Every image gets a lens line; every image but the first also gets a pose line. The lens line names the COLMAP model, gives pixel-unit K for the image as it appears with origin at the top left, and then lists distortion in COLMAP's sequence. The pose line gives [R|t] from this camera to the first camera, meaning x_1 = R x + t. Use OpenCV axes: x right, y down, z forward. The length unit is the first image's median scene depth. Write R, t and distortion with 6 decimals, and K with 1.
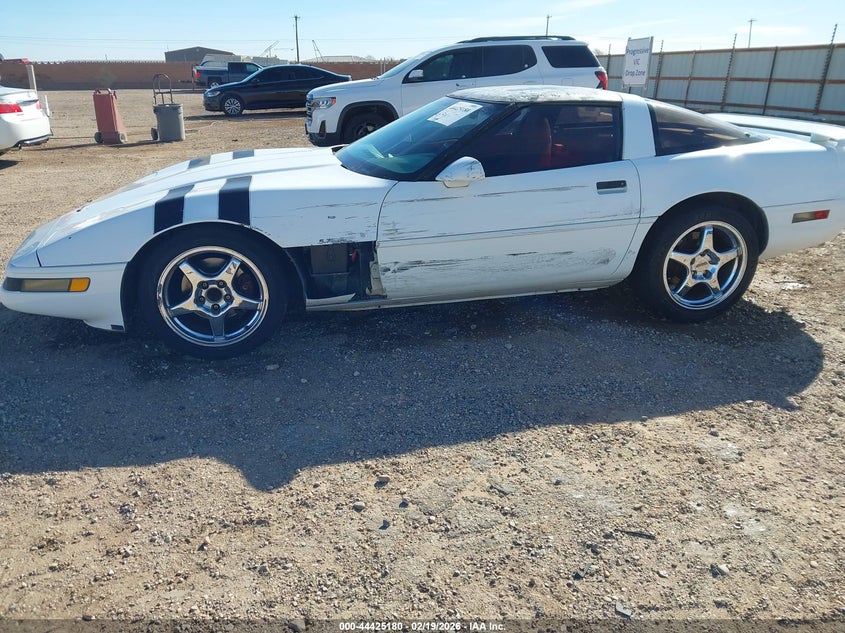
lens RADIAL K [[669.0, 0, 420.3], [0, 669.0, 317.4], [0, 0, 1]] dist [0.028302, -0.026645]
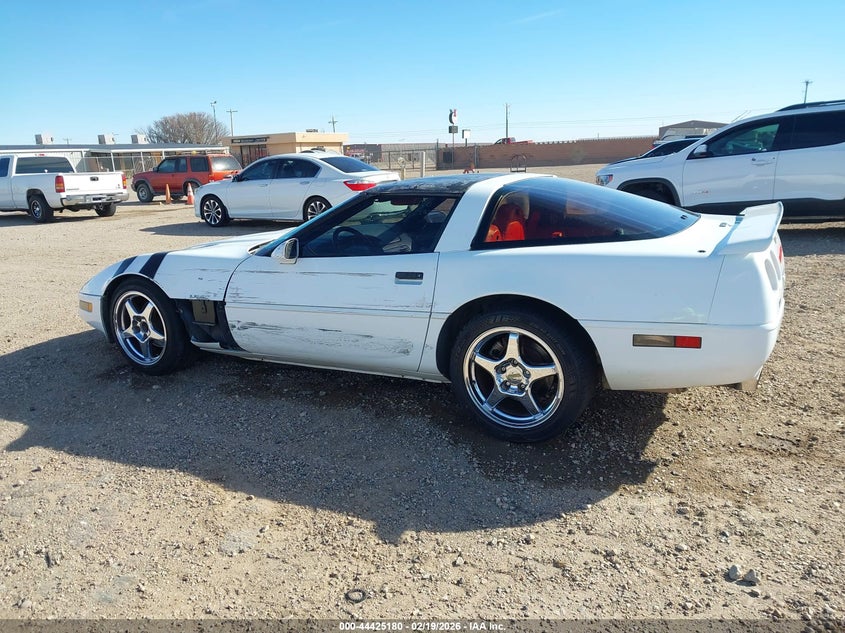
lens RADIAL K [[669.0, 0, 421.6], [0, 669.0, 316.0], [0, 0, 1]] dist [0.028302, -0.026645]
pose [[0.759510, 0.127911, -0.637795, 0.933302], [-0.190979, 0.981115, -0.030659, -0.112079], [0.621829, 0.145091, 0.769595, 0.262031]]
